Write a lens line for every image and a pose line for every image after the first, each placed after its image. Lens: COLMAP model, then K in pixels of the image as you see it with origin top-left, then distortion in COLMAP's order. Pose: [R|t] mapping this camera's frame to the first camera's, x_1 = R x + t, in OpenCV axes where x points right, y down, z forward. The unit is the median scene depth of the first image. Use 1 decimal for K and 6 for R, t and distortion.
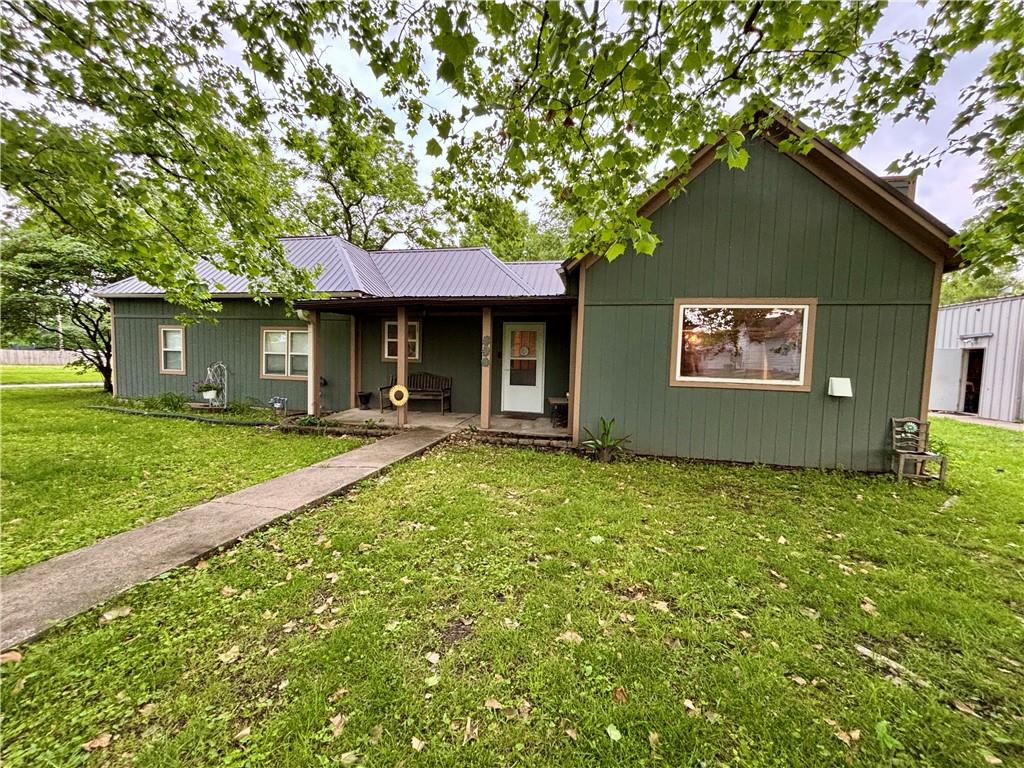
lens RADIAL K [[409.9, 0, 512.0], [0, 409.9, 384.0], [0, 0, 1]] dist [0.000974, 0.000089]
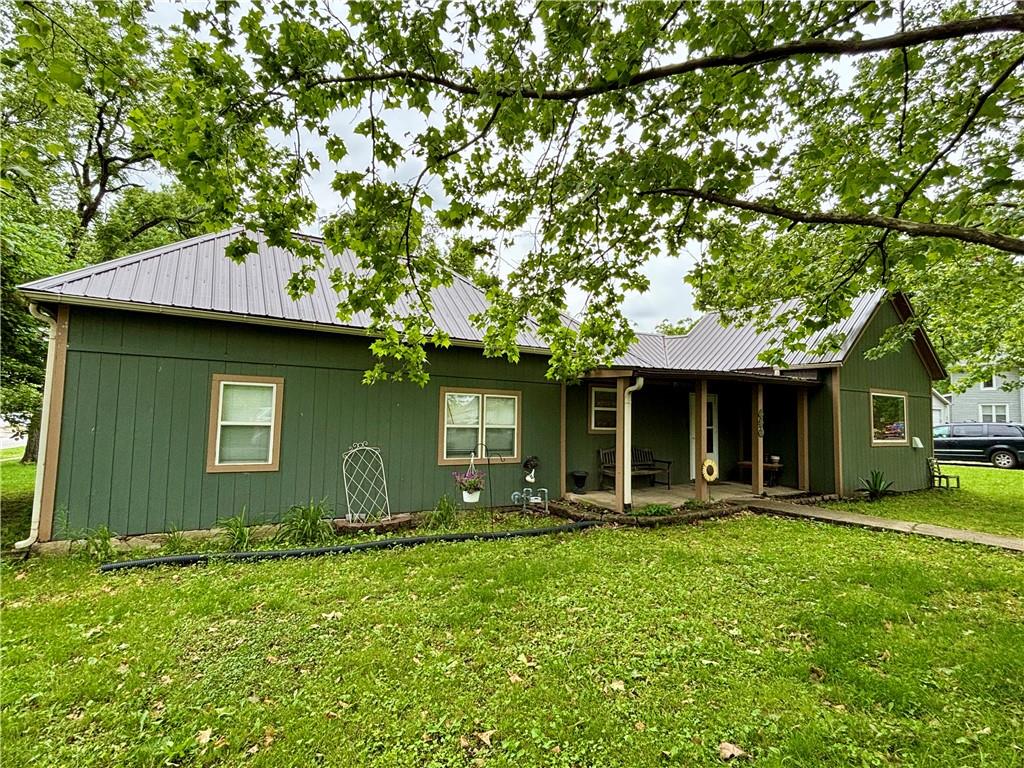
lens RADIAL K [[506.6, 0, 512.0], [0, 506.6, 384.0], [0, 0, 1]] dist [0.004451, 0.000425]
pose [[0.724069, 0.032603, 0.688956, -1.185757], [0.042044, 0.994938, -0.091270, -0.070472], [-0.688445, 0.095053, 0.719033, 0.354712]]
